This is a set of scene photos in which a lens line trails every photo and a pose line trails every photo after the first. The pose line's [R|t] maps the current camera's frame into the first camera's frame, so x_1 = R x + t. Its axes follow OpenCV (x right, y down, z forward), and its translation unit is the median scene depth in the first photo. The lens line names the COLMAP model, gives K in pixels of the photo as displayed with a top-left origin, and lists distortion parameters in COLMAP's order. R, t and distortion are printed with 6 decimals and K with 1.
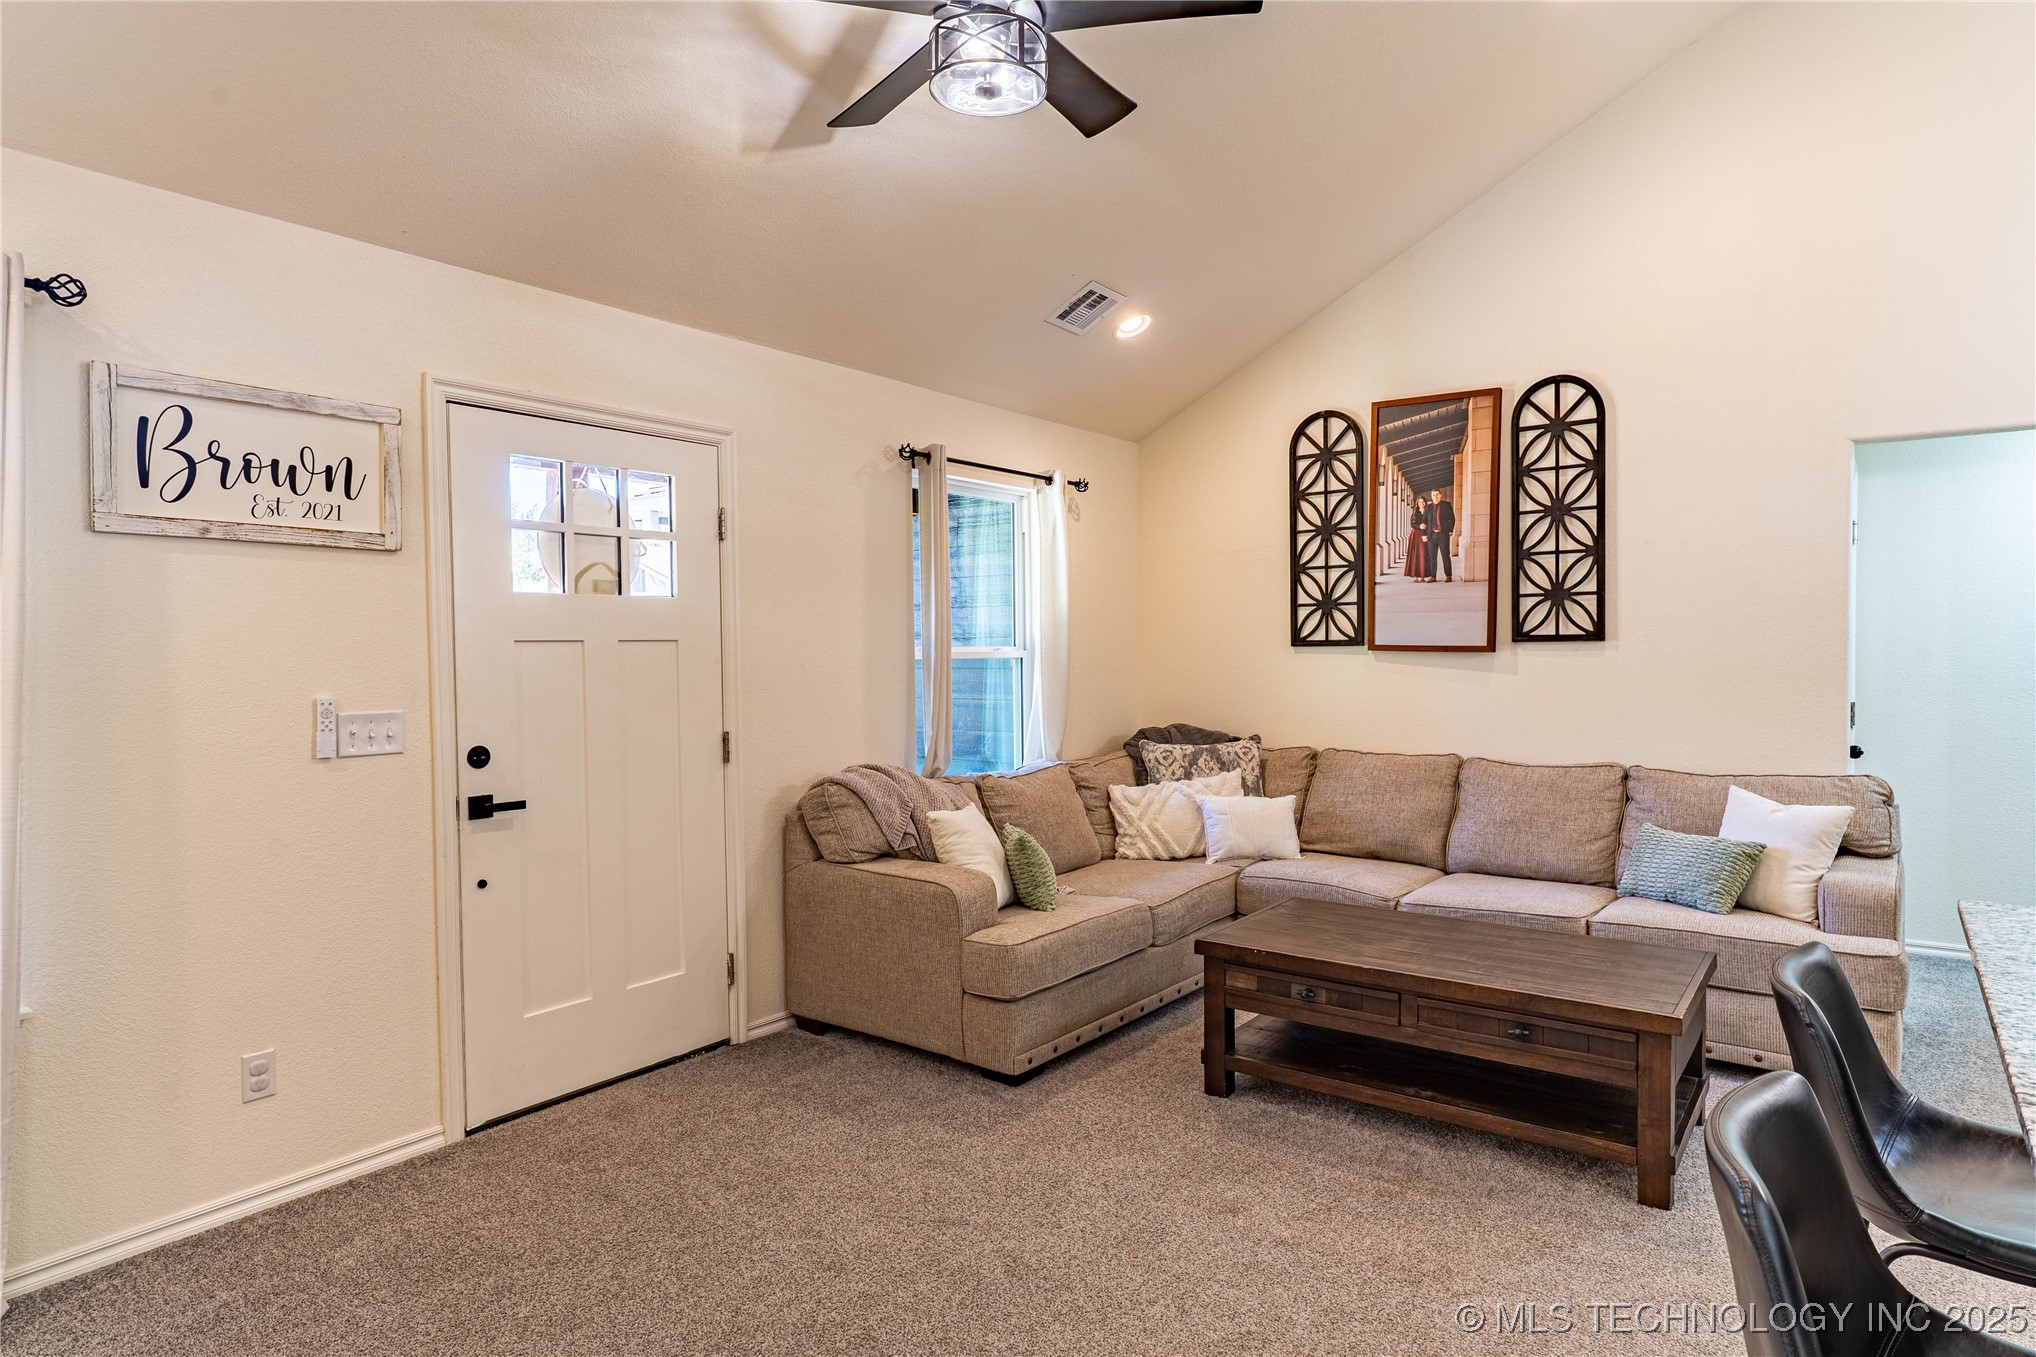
lens RADIAL K [[1155.7, 0, 1018.8], [0, 1155.7, 677.1], [0, 0, 1]] dist [0.001331, 0.000848]
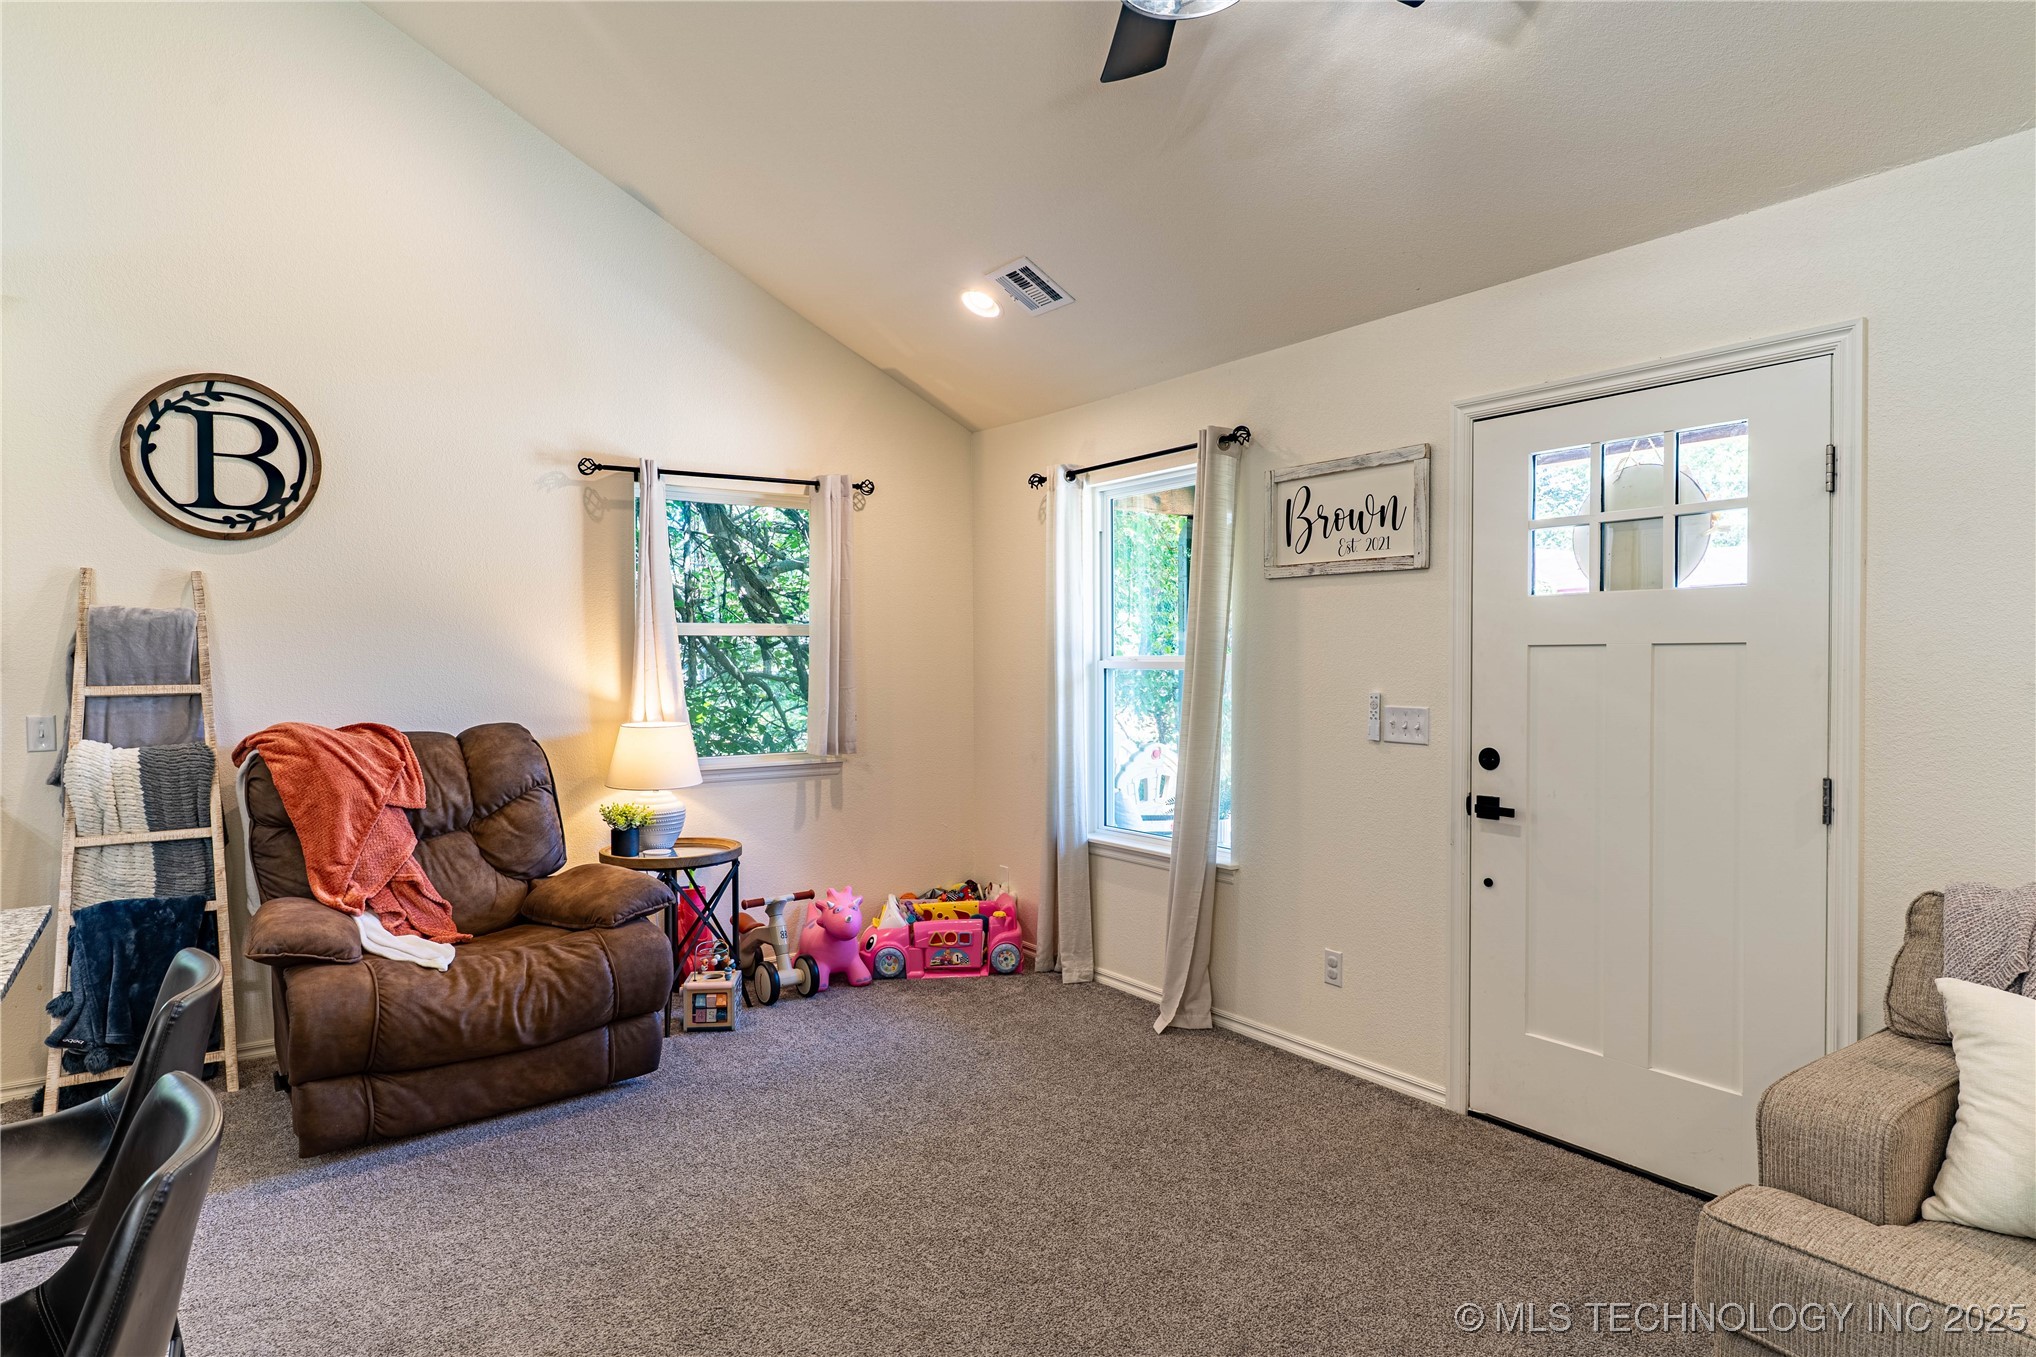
lens RADIAL K [[1155.7, 0, 1018.6], [0, 1155.7, 674.4], [0, 0, 1]] dist [0.001331, 0.000848]
pose [[-0.308824, 0.024476, -0.950804, 0.709289], [-0.019514, 0.999295, 0.032063, -0.034051], [0.950919, 0.028456, -0.308129, 1.015959]]
